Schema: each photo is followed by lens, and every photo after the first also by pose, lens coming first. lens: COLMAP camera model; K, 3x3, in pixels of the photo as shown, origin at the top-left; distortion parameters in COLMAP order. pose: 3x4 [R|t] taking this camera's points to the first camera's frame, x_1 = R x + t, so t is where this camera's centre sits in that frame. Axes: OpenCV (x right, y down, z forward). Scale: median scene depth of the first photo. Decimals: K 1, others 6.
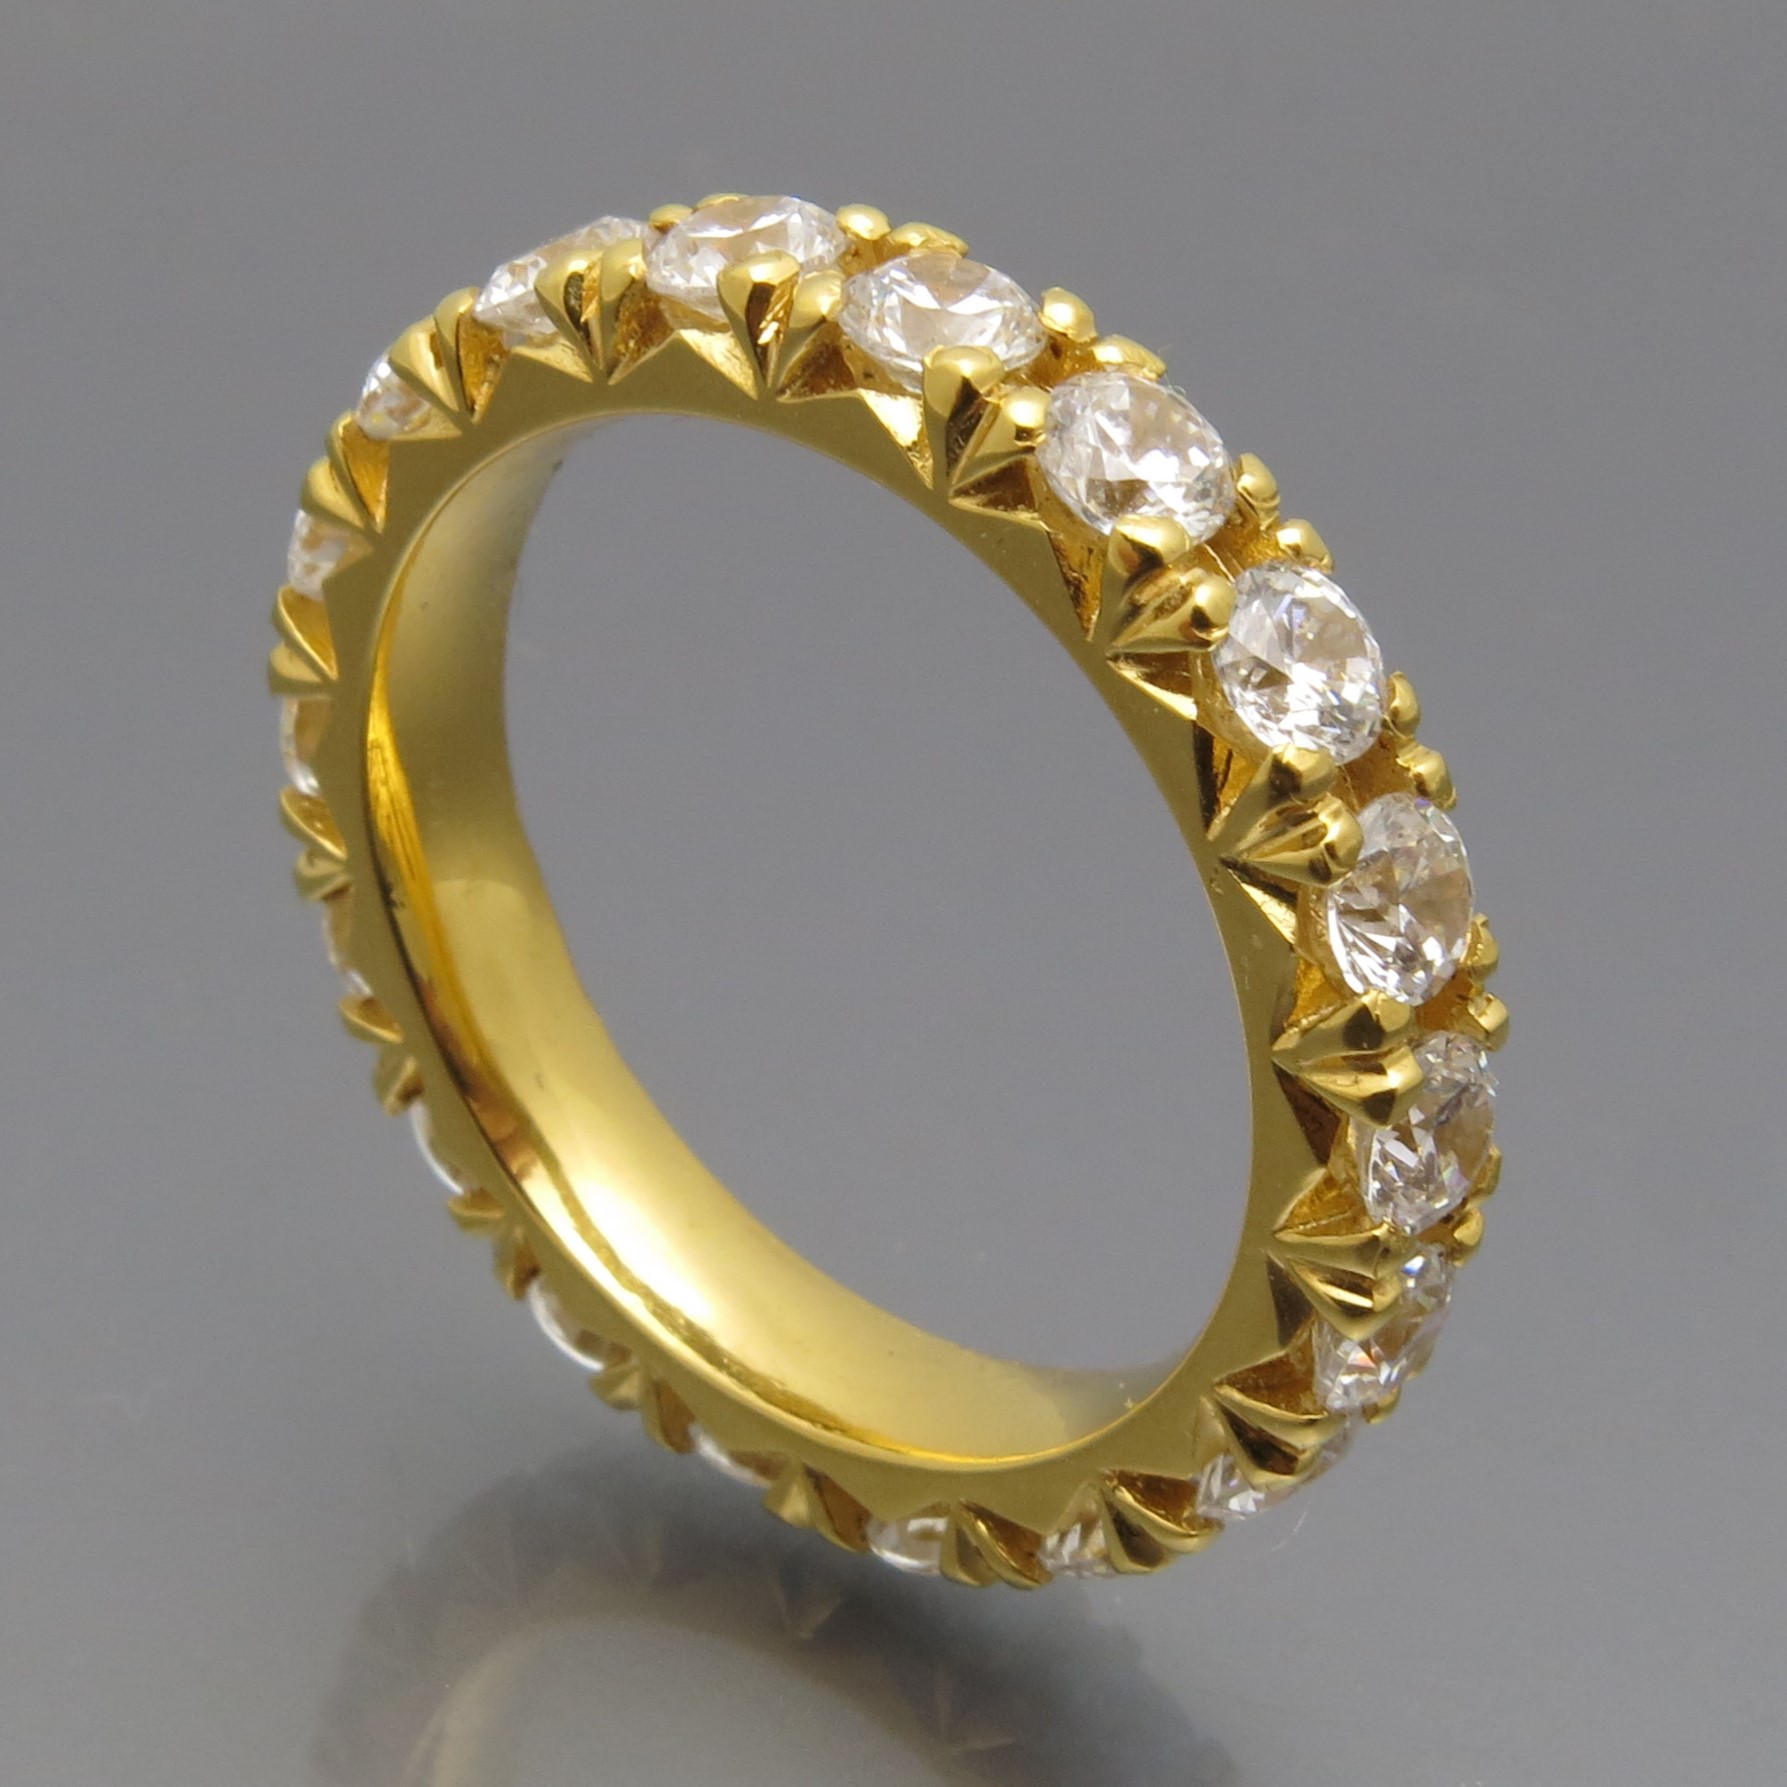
lens RADIAL K [[6394.5, 0, 894.6], [0, 6394.5, 1028.0], [0, 0, 1]] dist [-0.107761, 1.517681]
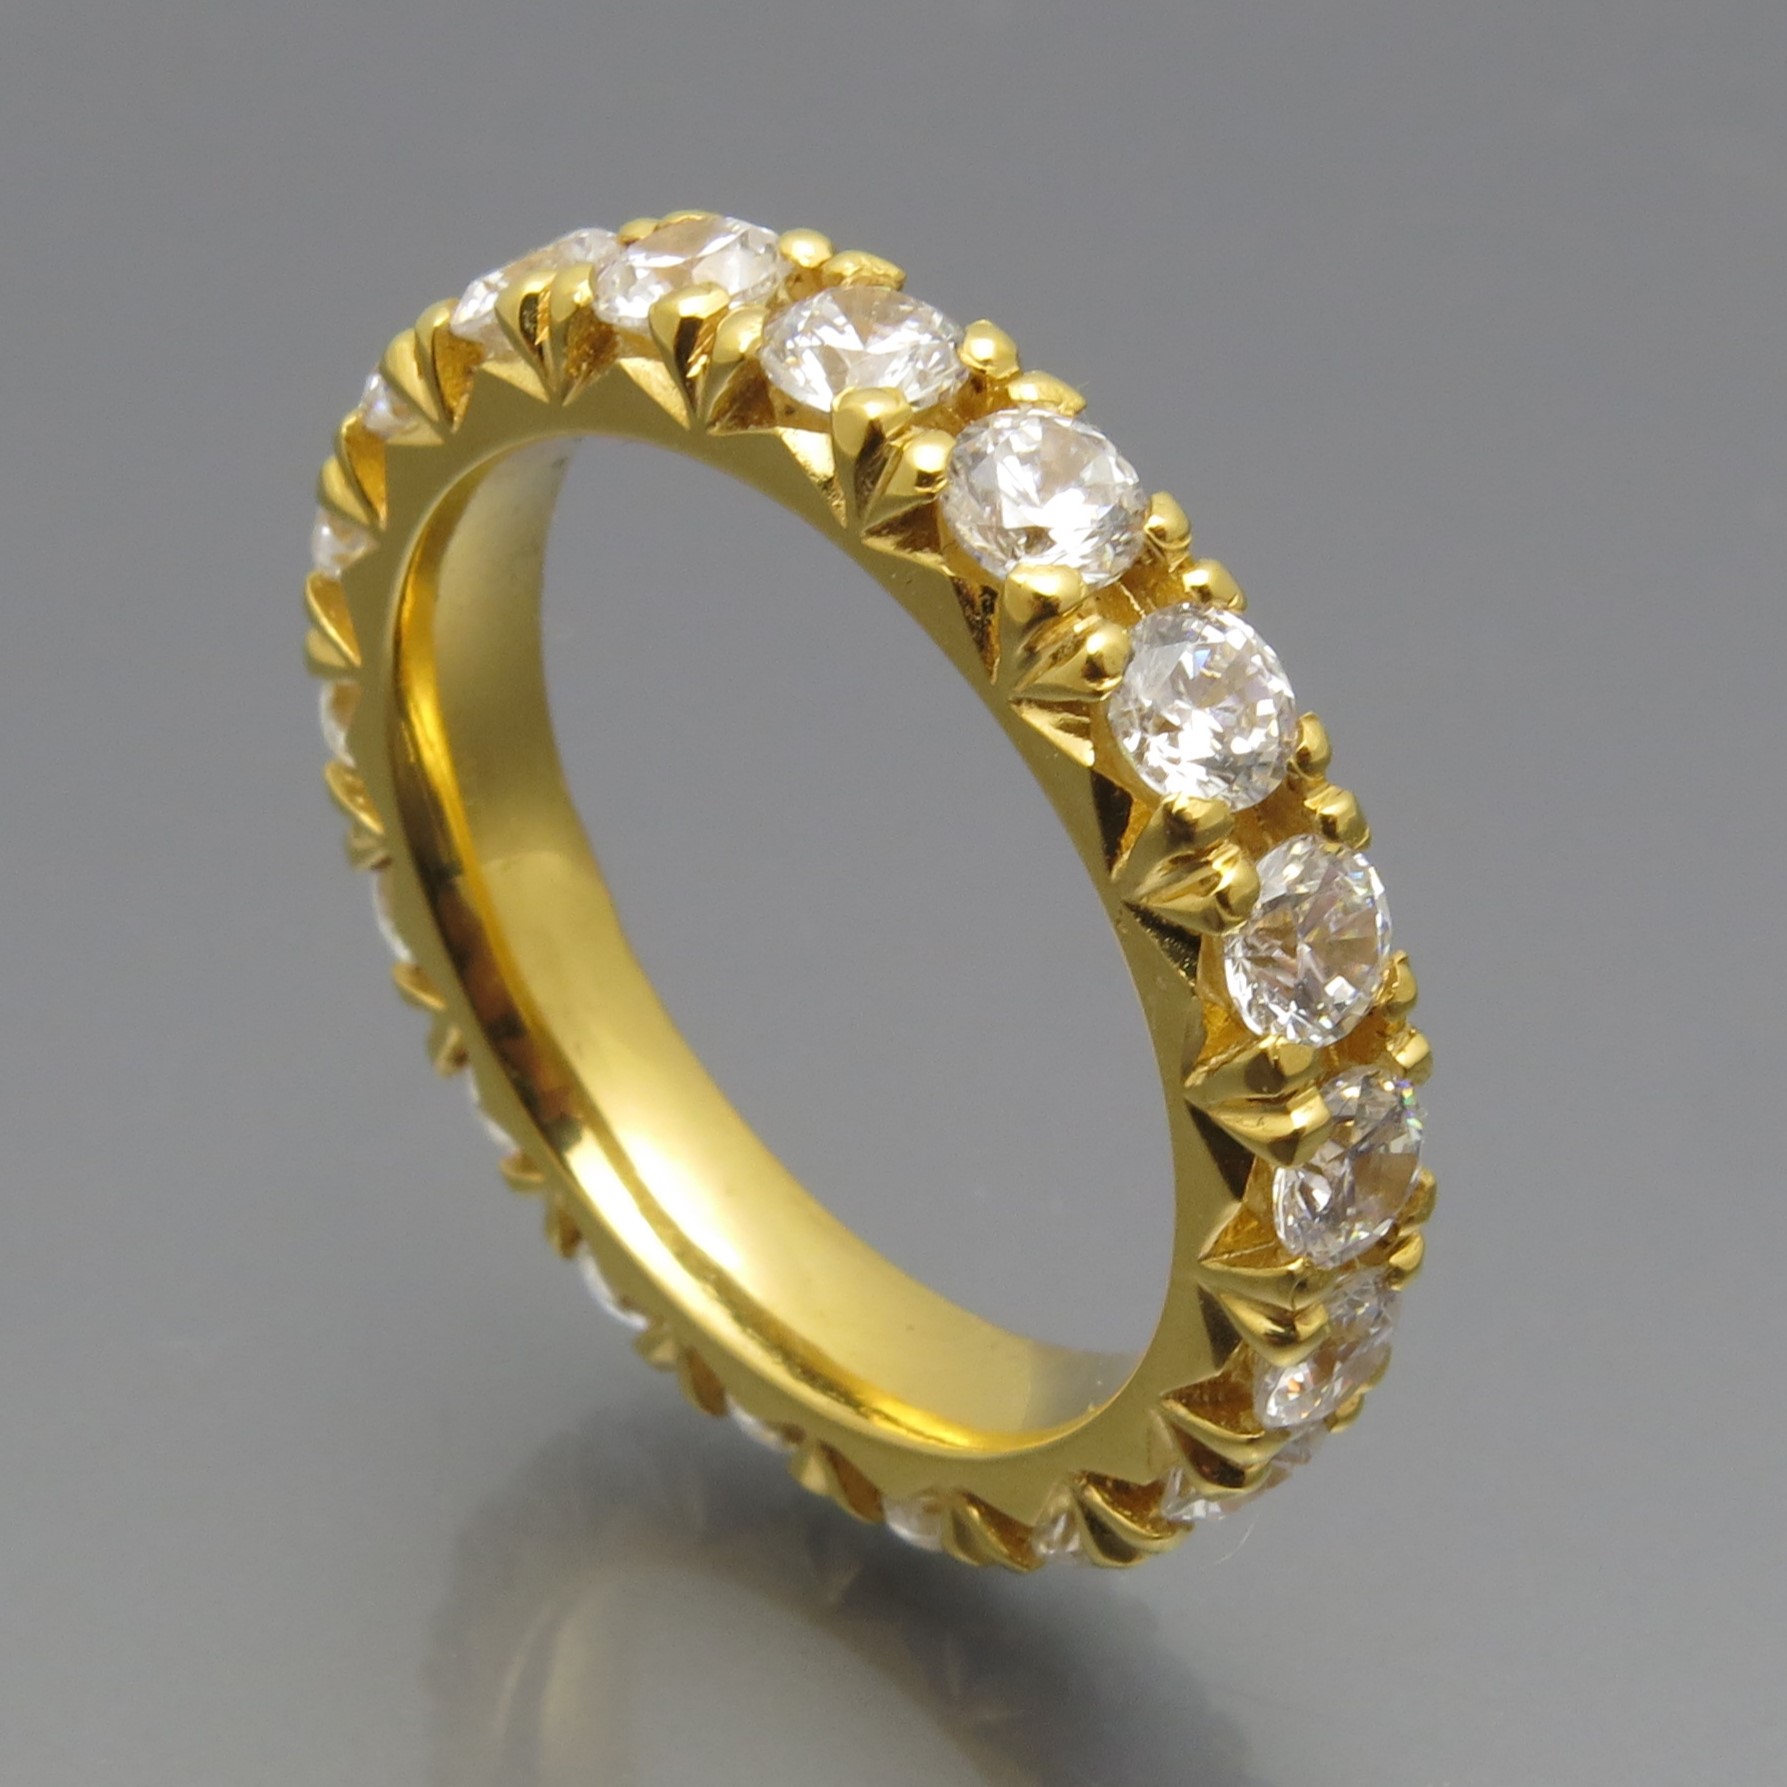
lens RADIAL K [[6394.5, 0, 894.6], [0, 6394.5, 1028.0], [0, 0, 1]] dist [-0.107761, 1.517681]
pose [[0.991407, 0.012379, -0.130224, 0.143516], [-0.003439, 0.997635, 0.068649, -0.073964], [0.130766, -0.067611, 0.989105, 0.000565]]
